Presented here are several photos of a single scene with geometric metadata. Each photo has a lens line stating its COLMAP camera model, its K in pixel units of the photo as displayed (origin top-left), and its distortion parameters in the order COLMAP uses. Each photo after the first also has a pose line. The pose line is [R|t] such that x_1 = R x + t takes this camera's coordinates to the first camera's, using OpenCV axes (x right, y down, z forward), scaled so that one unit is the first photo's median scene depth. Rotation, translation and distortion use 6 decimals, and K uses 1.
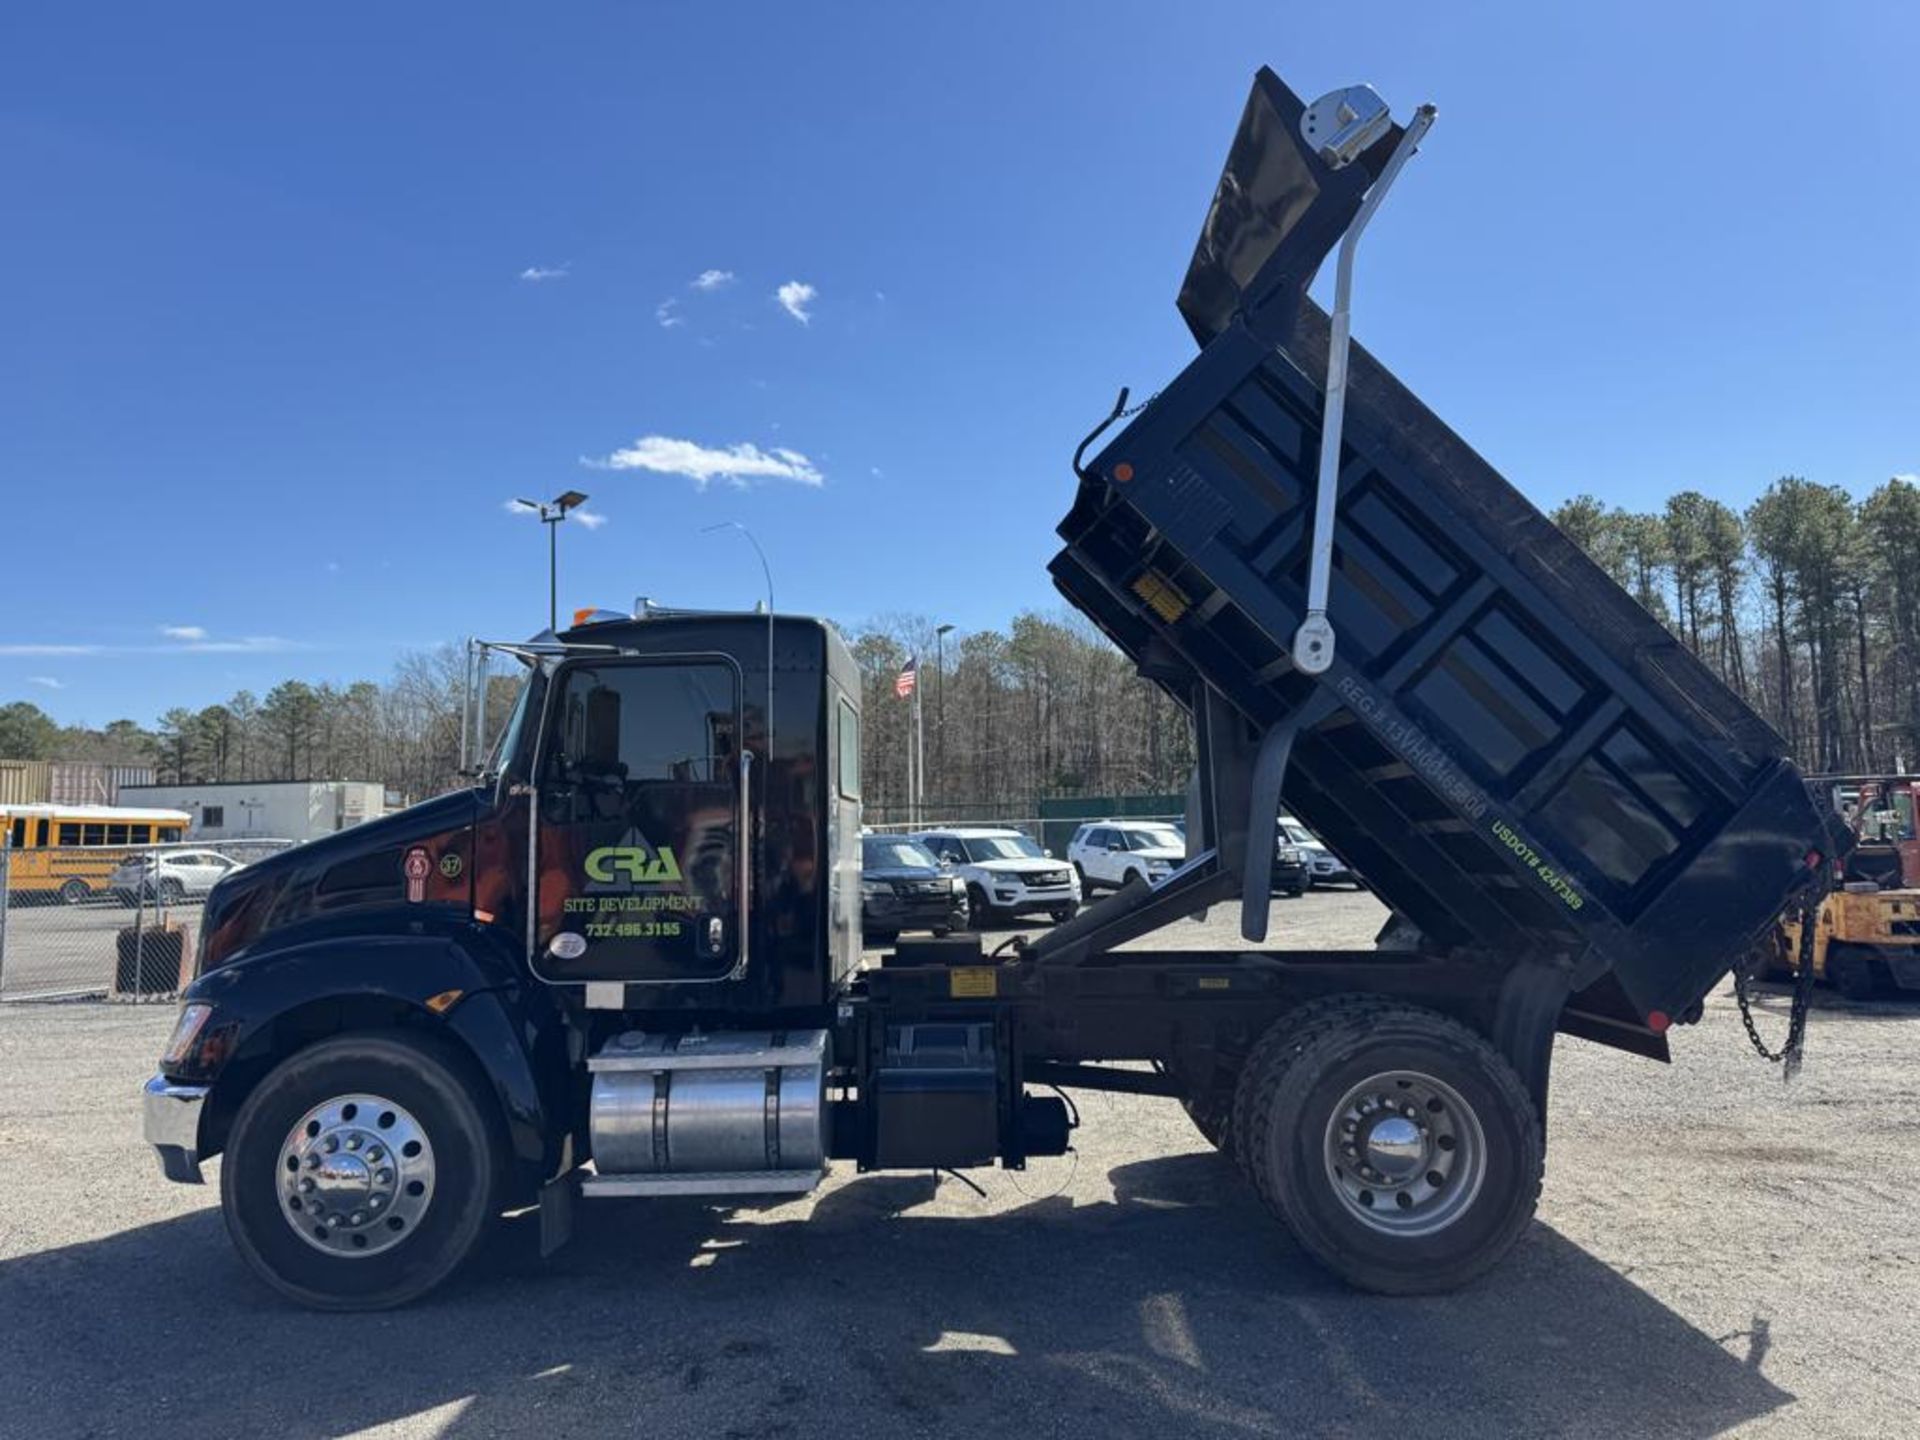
lens RADIAL K [[1326.3, 0, 952.7], [0, 1326.3, 709.2], [0, 0, 1]] dist [0.075736, -0.091363]
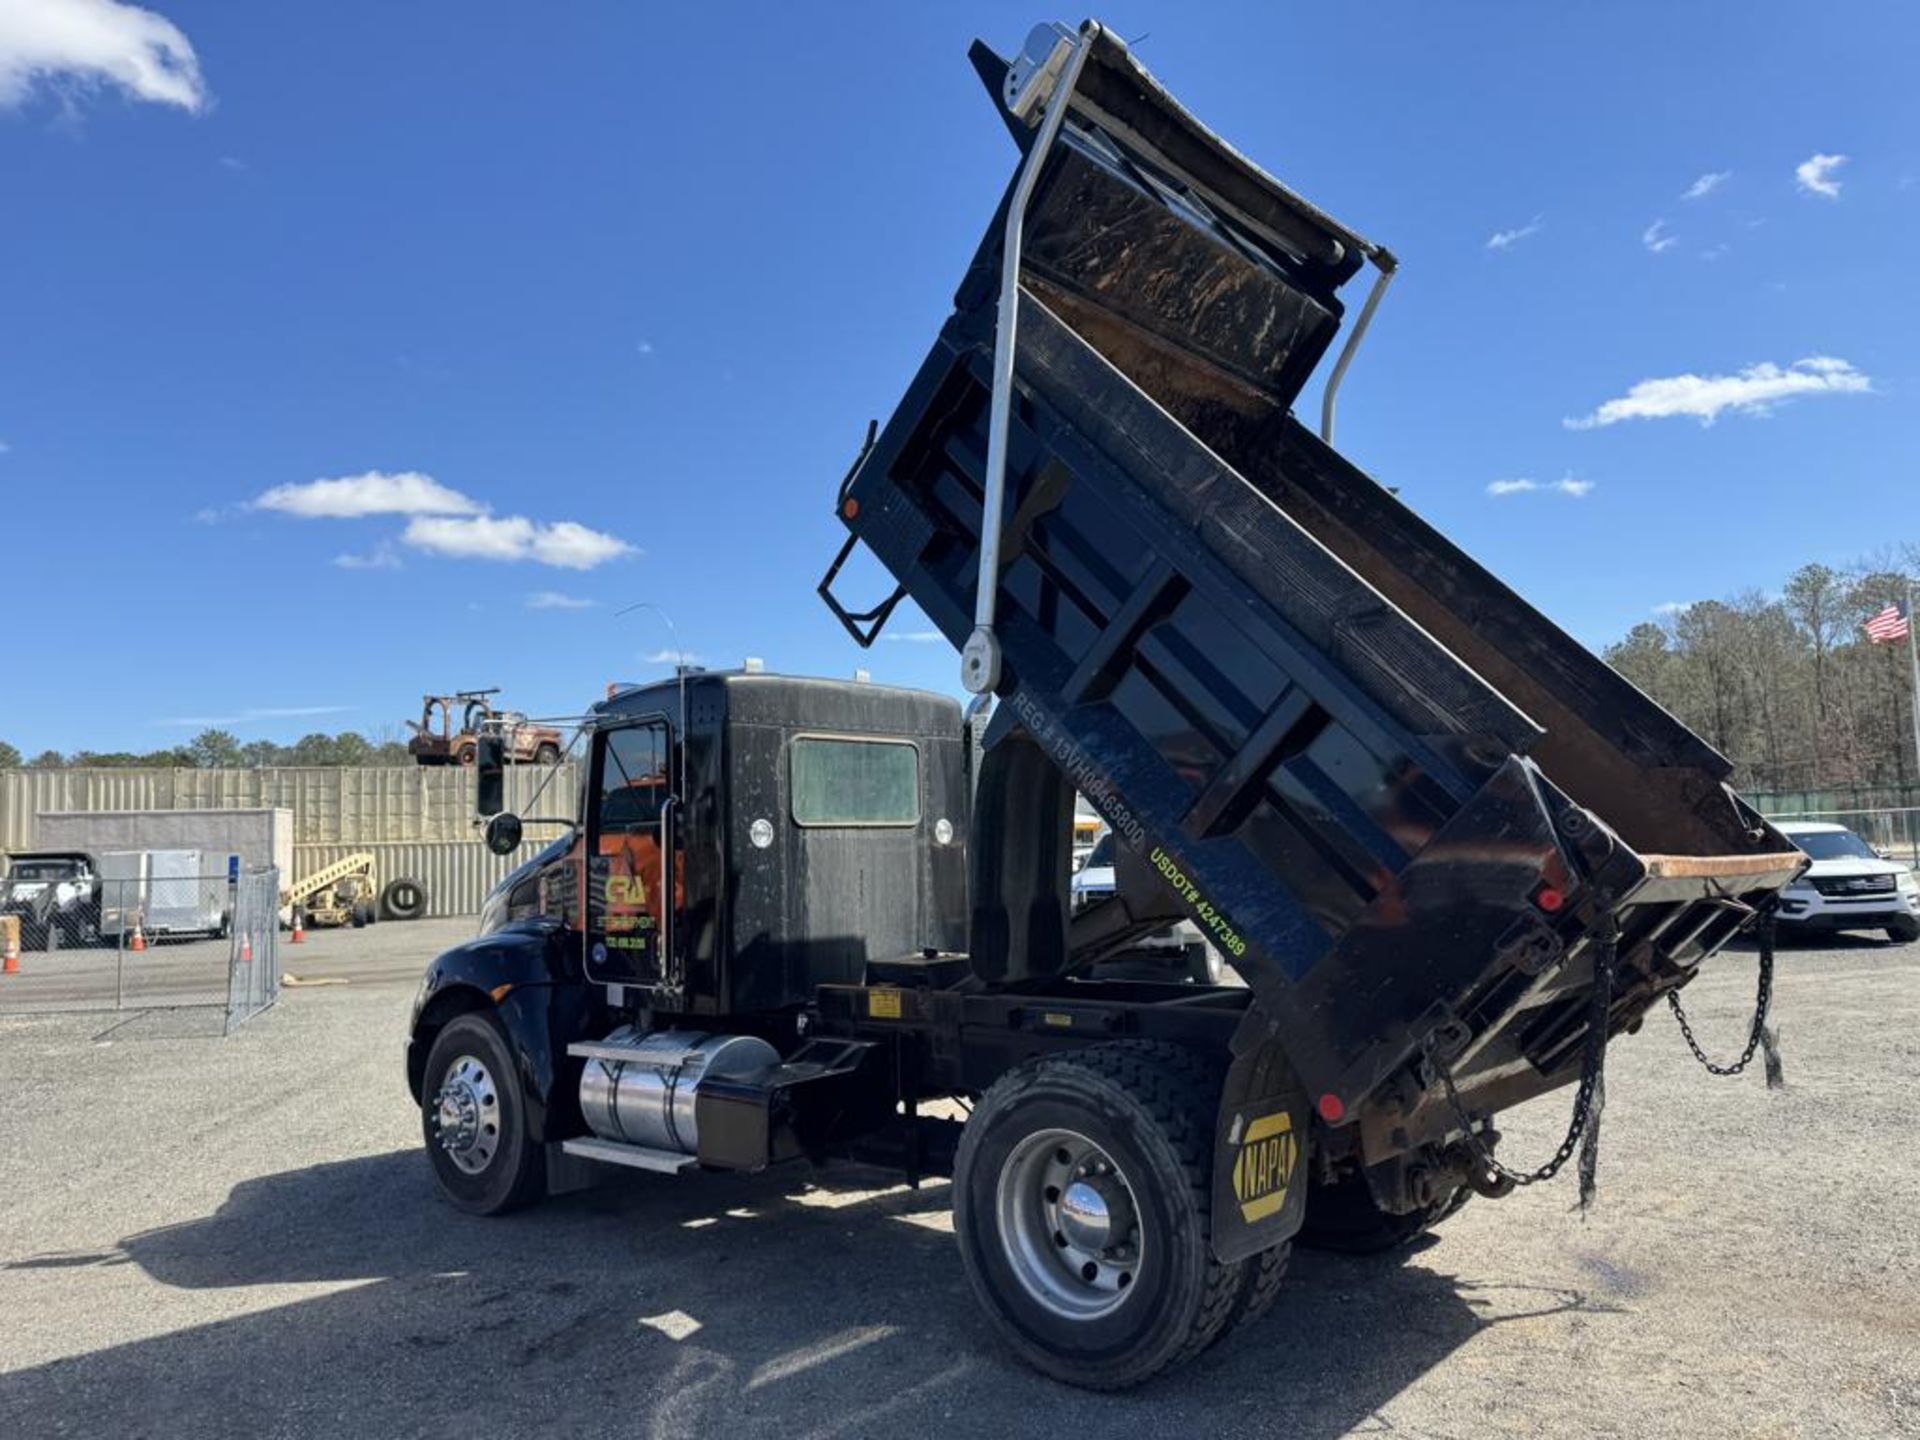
lens RADIAL K [[1345.5, 0, 964.9], [0, 1345.5, 713.9], [0, 0, 1]] dist [0.063884, -0.071138]
pose [[0.762083, -0.075653, -0.643045, 0.855664], [0.081875, 0.996438, -0.020198, 0.006020], [0.642282, -0.037256, 0.765562, 0.266628]]
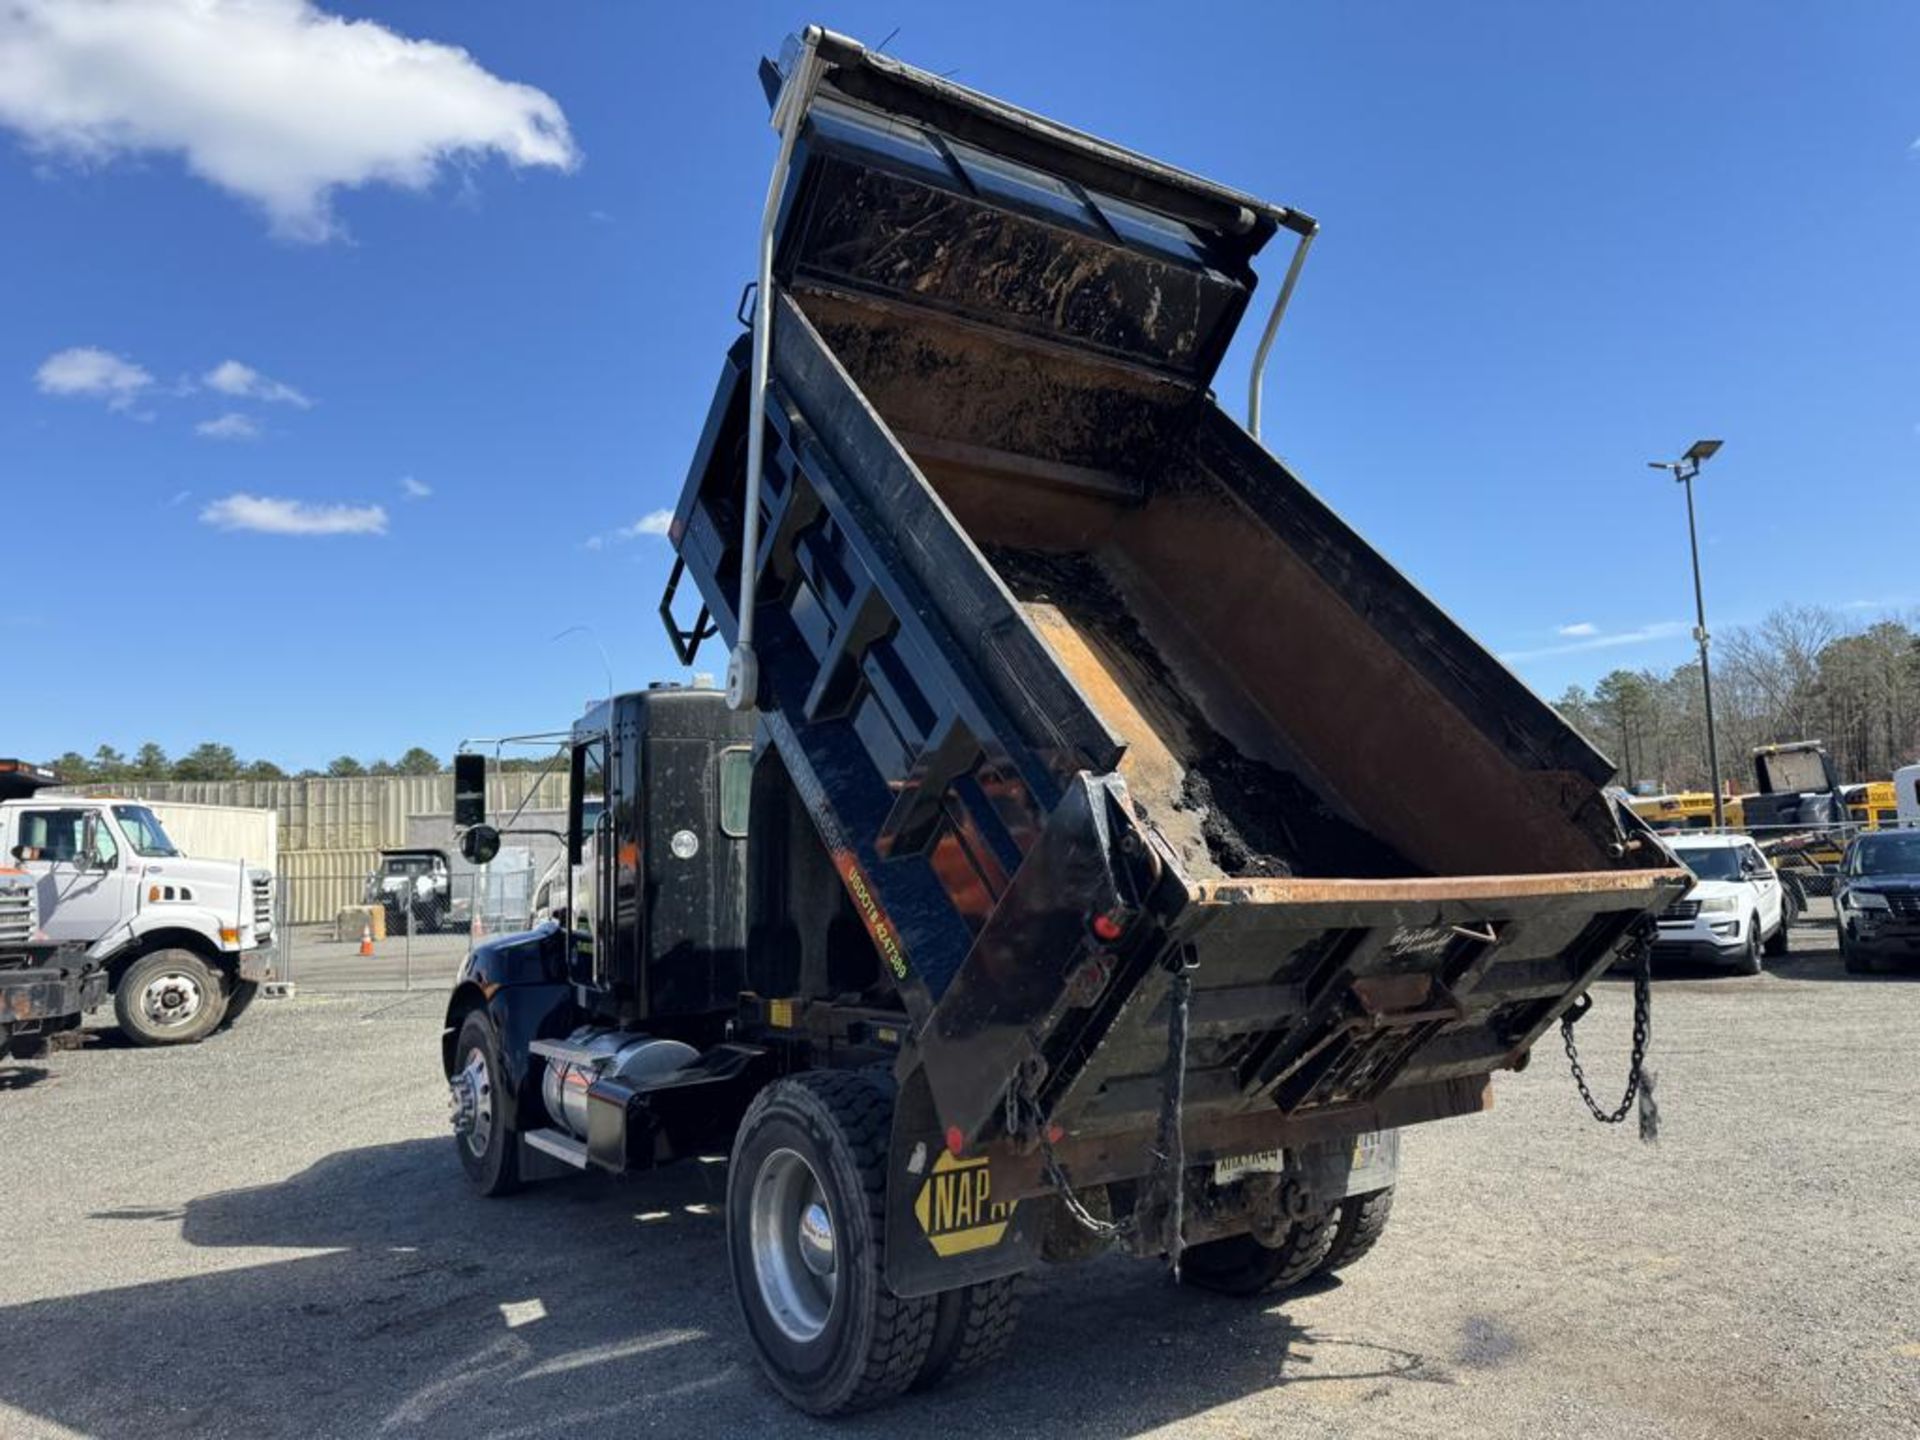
lens RADIAL K [[1340.3, 0, 965.8], [0, 1340.3, 713.4], [0, 0, 1]] dist [0.059784, -0.069121]
pose [[0.583372, -0.090499, -0.807147, 1.109445], [0.100734, 0.994162, -0.038661, 0.027883], [0.805934, -0.058753, 0.589083, 0.562939]]
